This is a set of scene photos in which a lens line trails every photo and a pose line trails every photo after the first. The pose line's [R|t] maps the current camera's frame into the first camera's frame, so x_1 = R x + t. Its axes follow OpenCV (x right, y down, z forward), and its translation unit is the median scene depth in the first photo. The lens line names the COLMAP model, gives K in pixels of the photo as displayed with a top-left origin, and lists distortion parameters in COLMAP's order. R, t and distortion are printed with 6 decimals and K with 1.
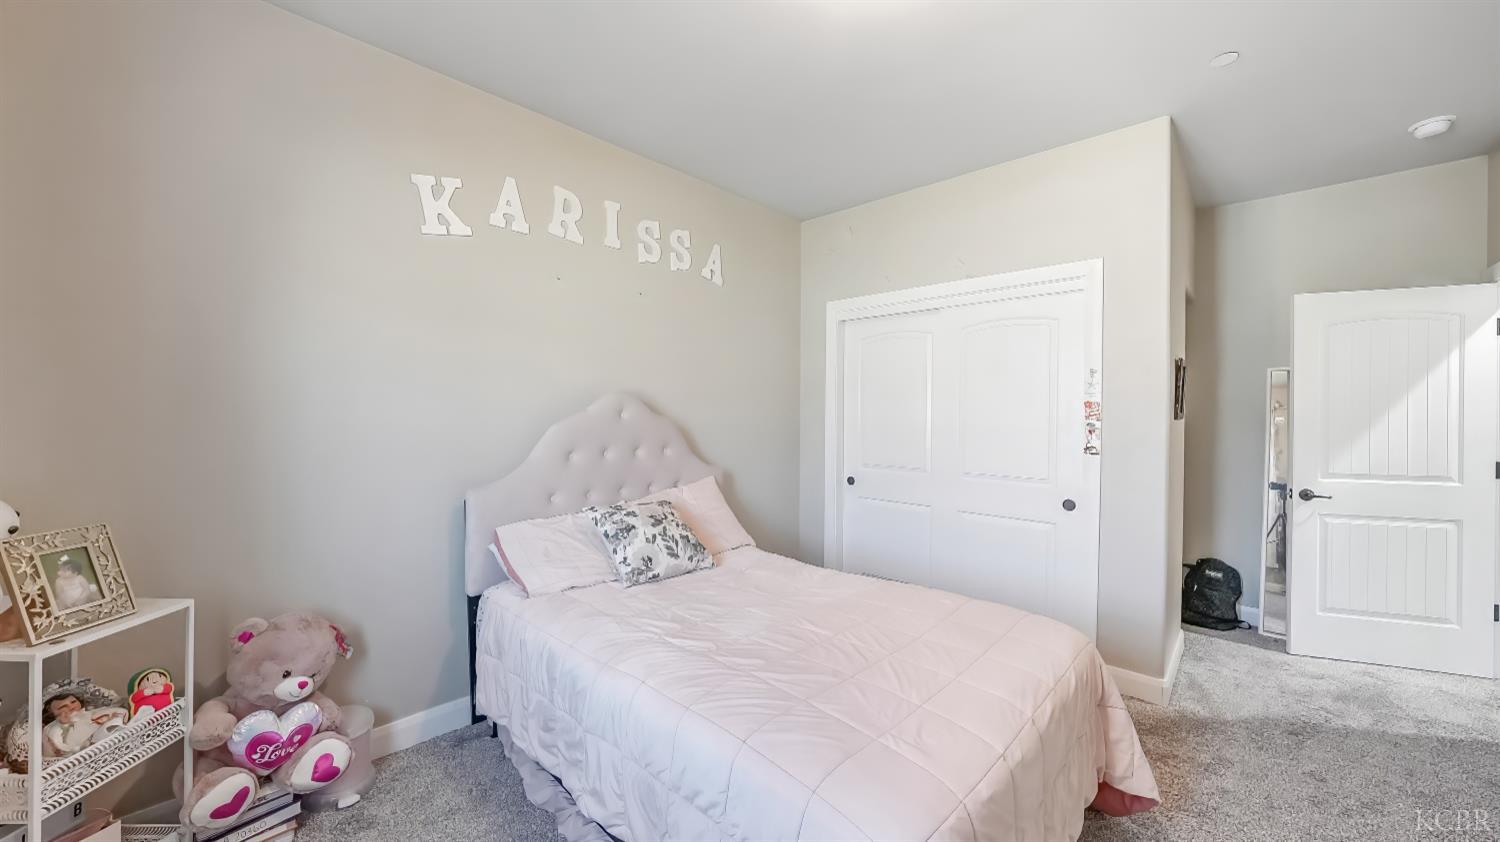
lens RADIAL K [[552.7, 0, 751.6], [0, 552.7, 415.9], [0, 0, 1]] dist [-0.012667, 0.000040]
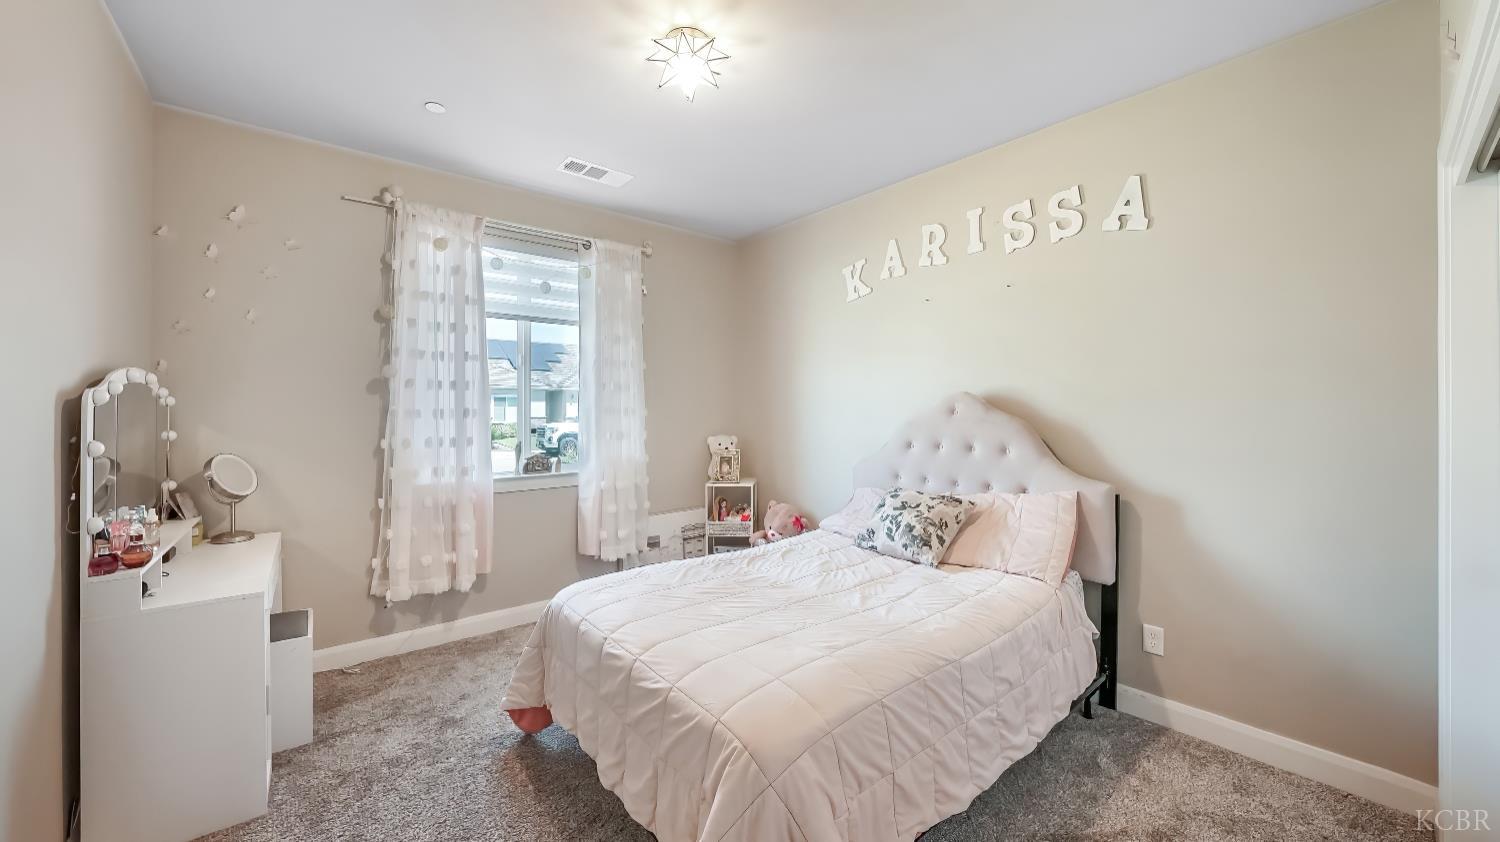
lens RADIAL K [[552.7, 0, 751.6], [0, 552.7, 415.9], [0, 0, 1]] dist [-0.012667, 0.000040]
pose [[-0.129285, -0.000715, -0.991607, 0.991795], [-0.015934, 0.999872, 0.001357, 0.010653], [0.991479, 0.015976, -0.129280, 0.852456]]
